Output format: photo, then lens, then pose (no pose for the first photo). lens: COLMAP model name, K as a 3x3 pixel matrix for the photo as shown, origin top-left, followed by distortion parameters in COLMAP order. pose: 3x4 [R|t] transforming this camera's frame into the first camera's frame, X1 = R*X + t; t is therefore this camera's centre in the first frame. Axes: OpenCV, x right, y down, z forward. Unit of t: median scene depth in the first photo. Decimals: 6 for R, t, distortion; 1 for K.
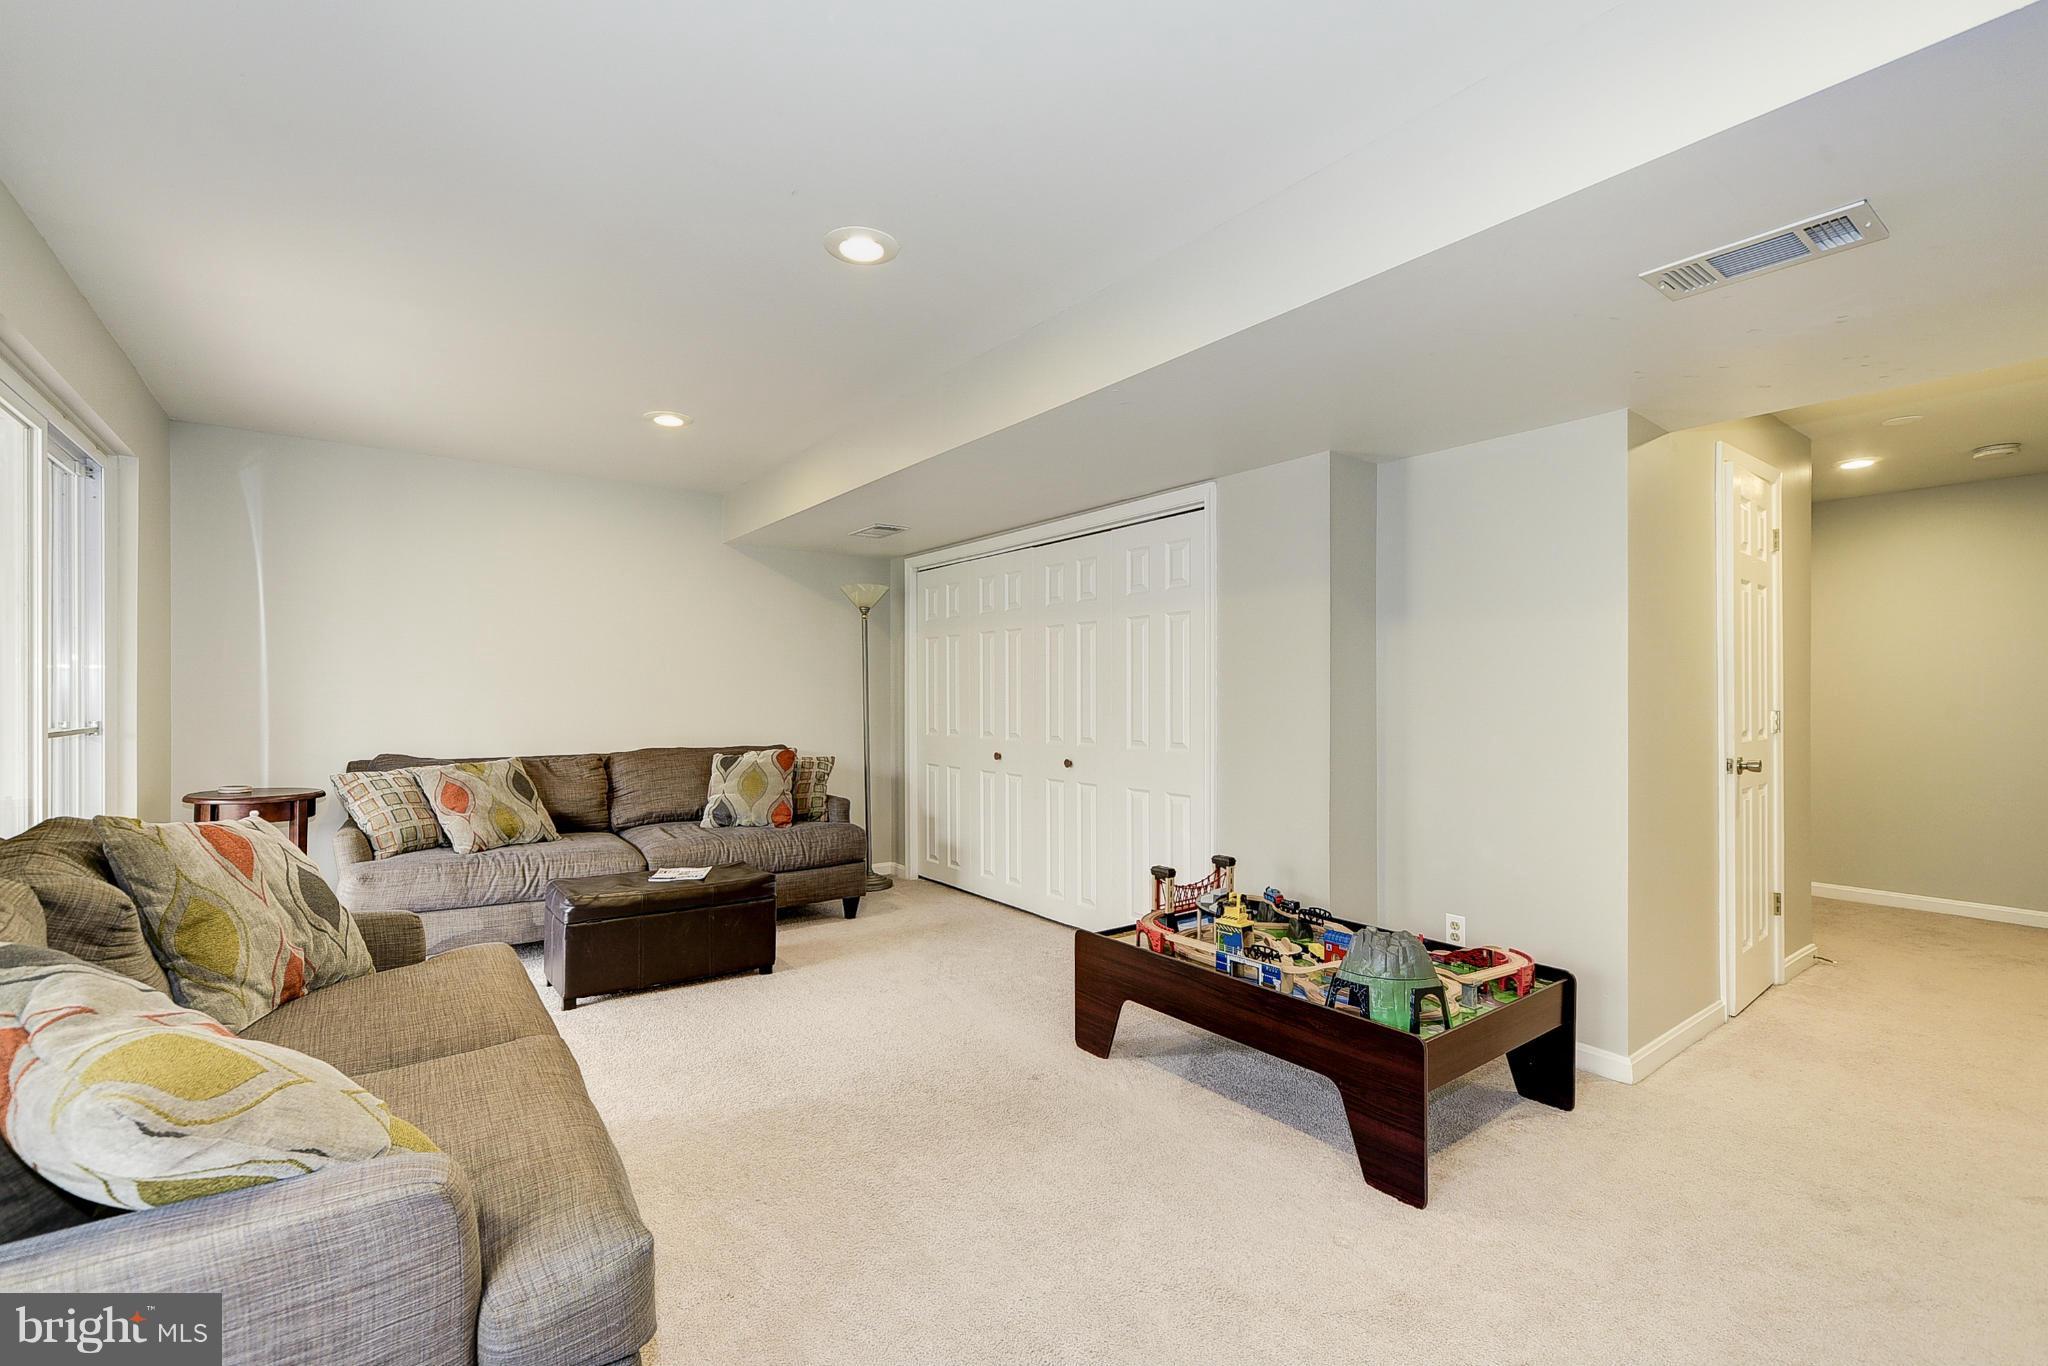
lens RADIAL K [[876.2, 0, 1015.9], [0, 876.2, 695.6], [0, 0, 1]] dist [-0.010458, 0.000010]
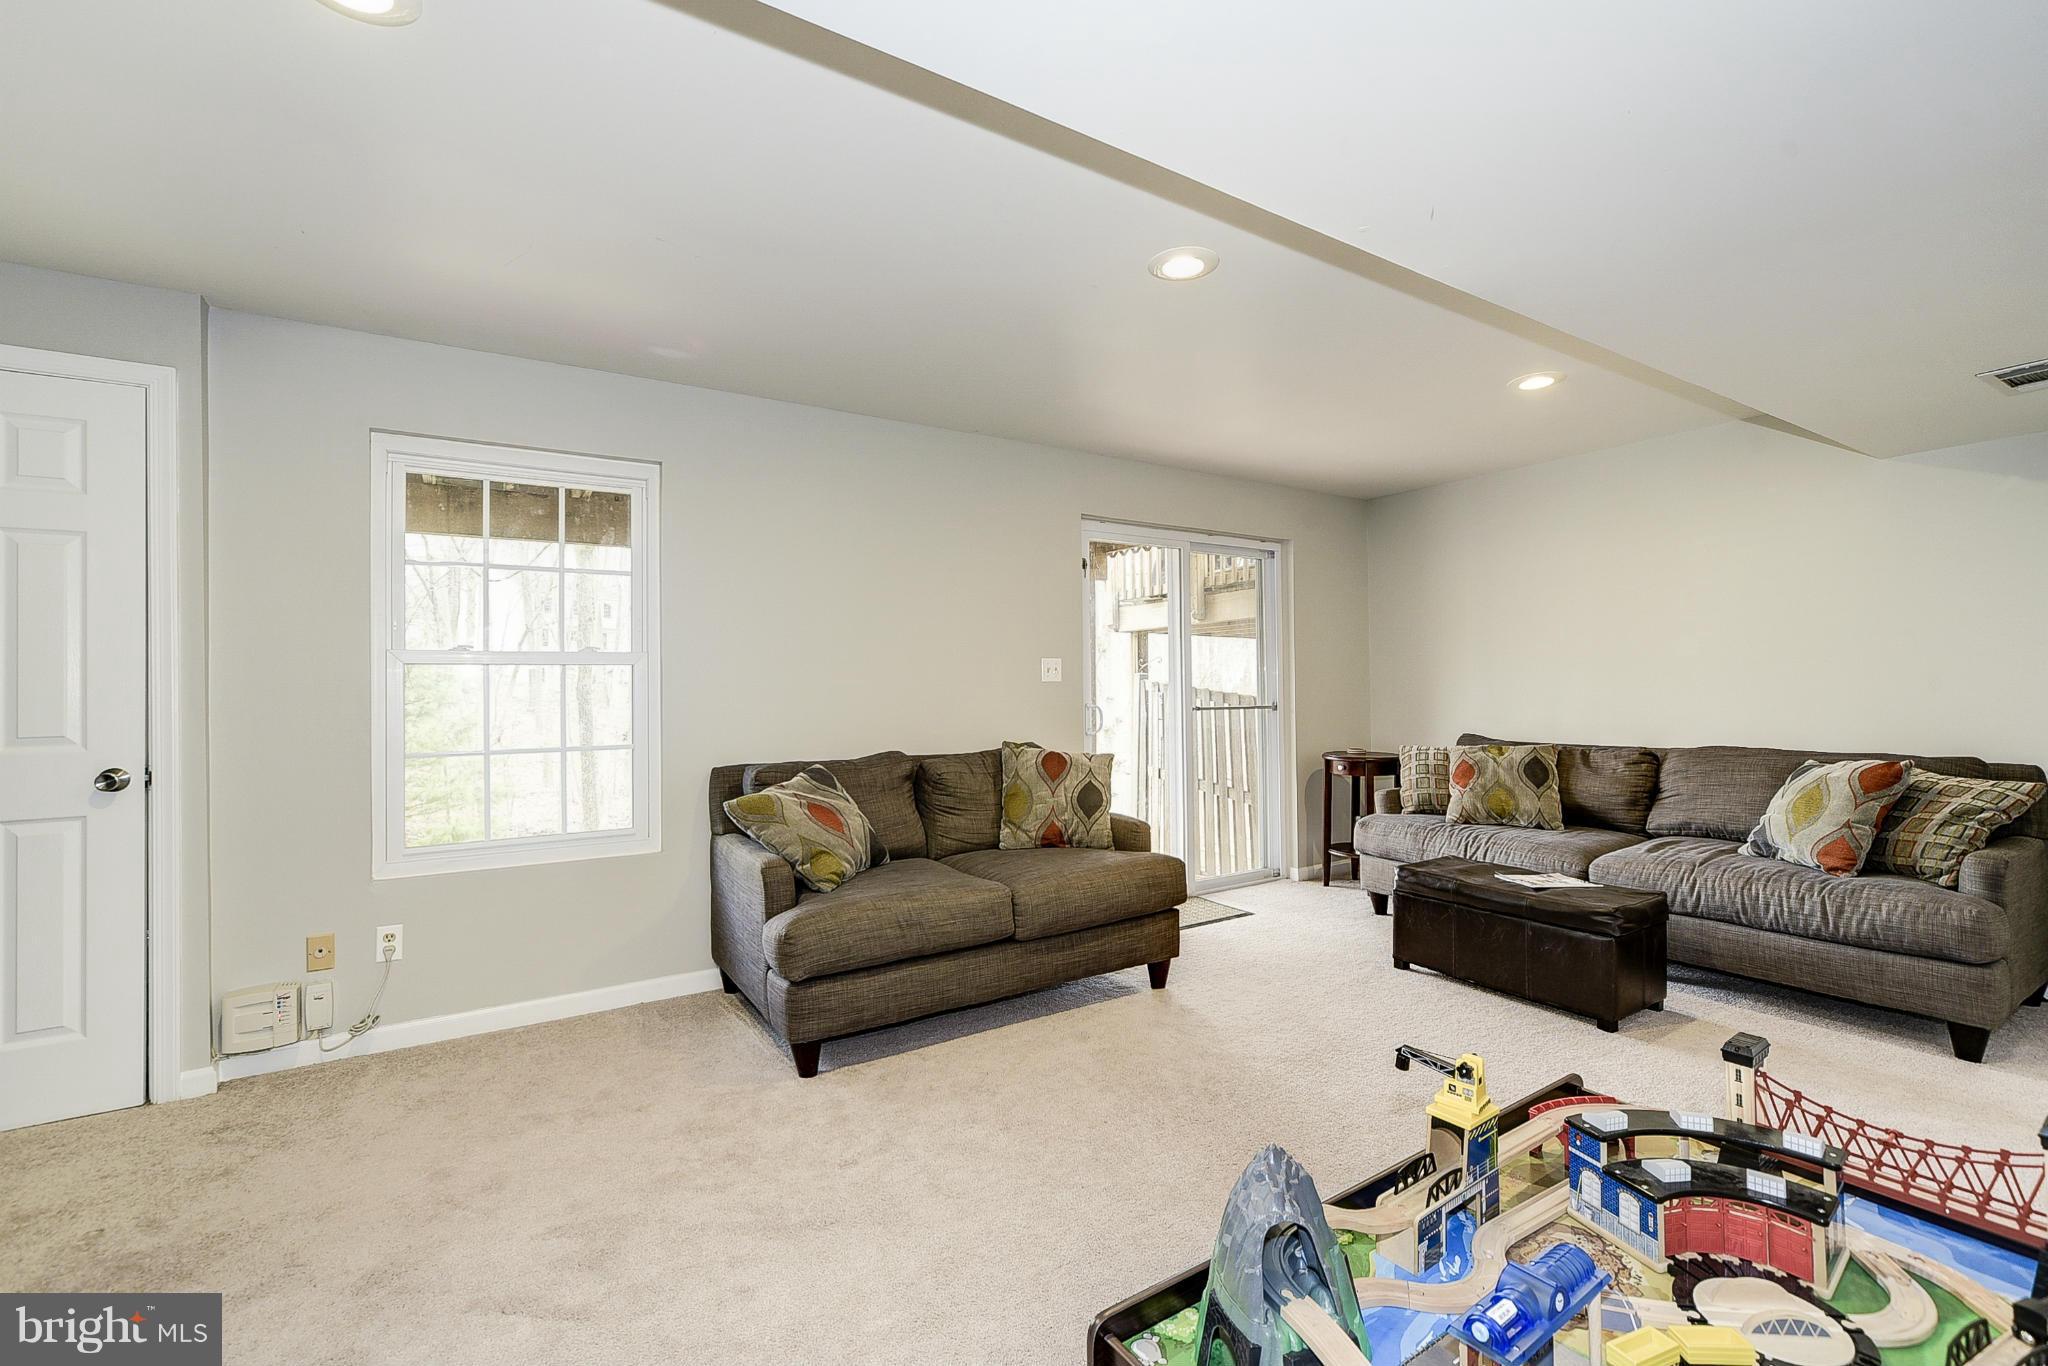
lens RADIAL K [[876.2, 0, 1015.9], [0, 876.2, 695.6], [0, 0, 1]] dist [-0.010458, 0.000010]
pose [[-0.066651, 0.011270, -0.997713, 0.451101], [0.015720, 0.999824, 0.010244, -0.005124], [0.997653, -0.015001, -0.066816, 0.425707]]
